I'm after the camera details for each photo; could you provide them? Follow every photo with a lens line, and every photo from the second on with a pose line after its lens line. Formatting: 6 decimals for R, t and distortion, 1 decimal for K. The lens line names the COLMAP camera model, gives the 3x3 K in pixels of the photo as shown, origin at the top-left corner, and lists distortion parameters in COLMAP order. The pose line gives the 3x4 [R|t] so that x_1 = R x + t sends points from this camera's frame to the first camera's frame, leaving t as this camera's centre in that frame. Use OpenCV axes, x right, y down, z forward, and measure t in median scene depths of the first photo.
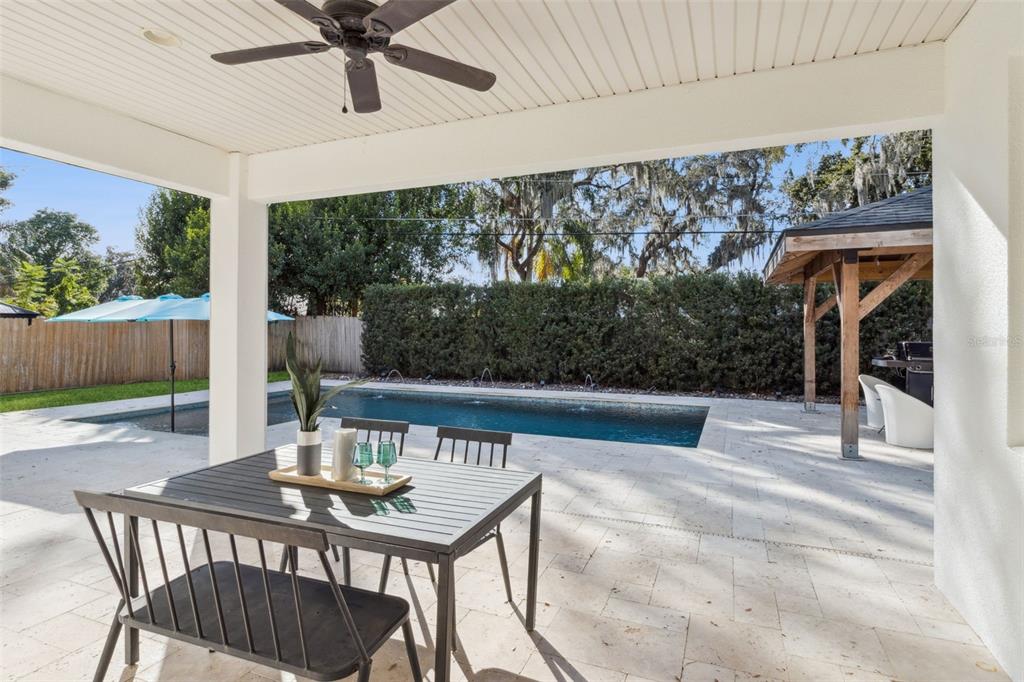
lens RADIAL K [[544.6, 0, 504.0], [0, 544.6, 323.0], [0, 0, 1]] dist [-0.001557, -0.000280]
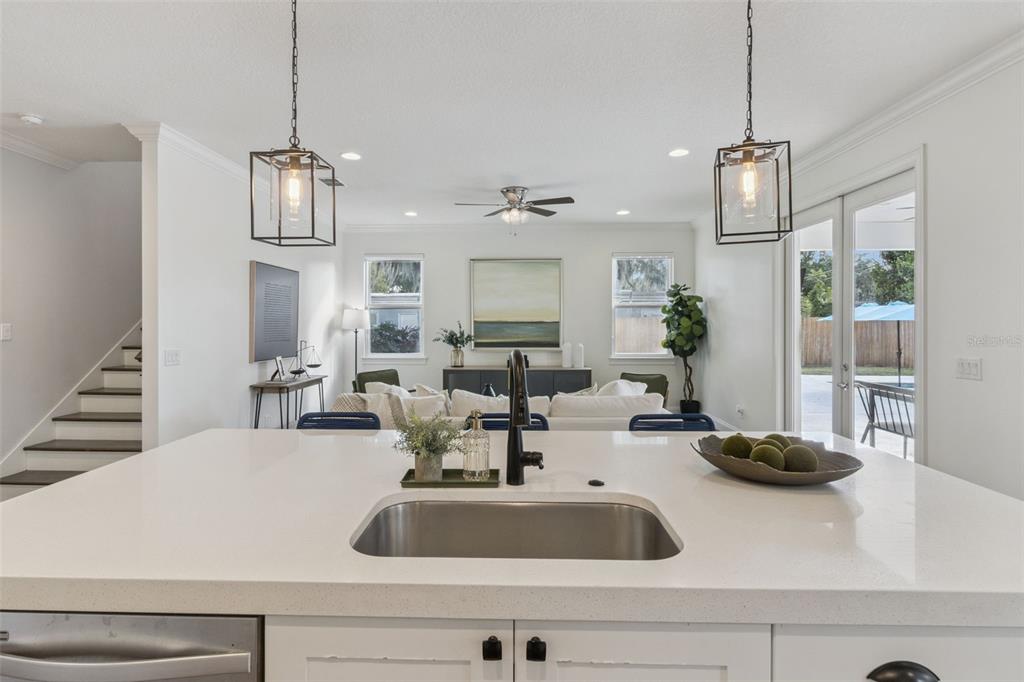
lens RADIAL K [[522.0, 0, 507.8], [0, 522.0, 323.9], [0, 0, 1]] dist [0.001010, 0.000217]
pose [[0.357414, 0.004520, -0.933935, 0.193048], [0.007131, 0.999946, 0.007569, -0.007755], [0.933919, -0.009365, 0.357362, -0.285781]]
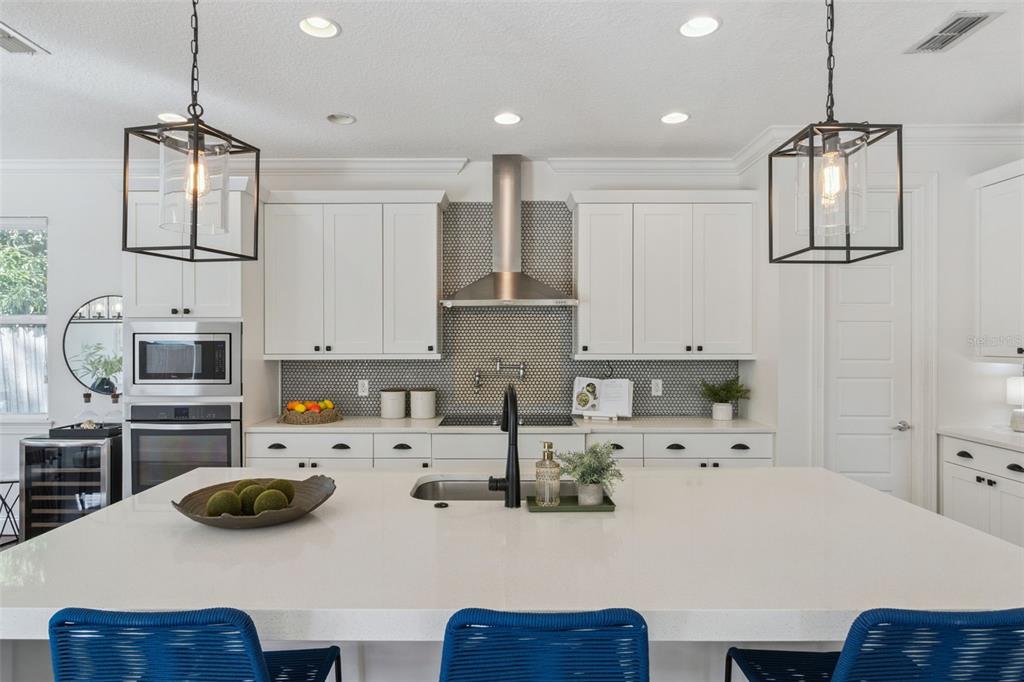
lens RADIAL K [[588.8, 0, 501.7], [0, 588.8, 340.8], [0, 0, 1]] dist [-0.000425, -0.000756]
pose [[-0.383619, -0.004123, 0.923482, -0.040252], [-0.007046, 0.999974, 0.001538, -0.012944], [-0.923464, -0.005916, -0.383638, -0.188596]]
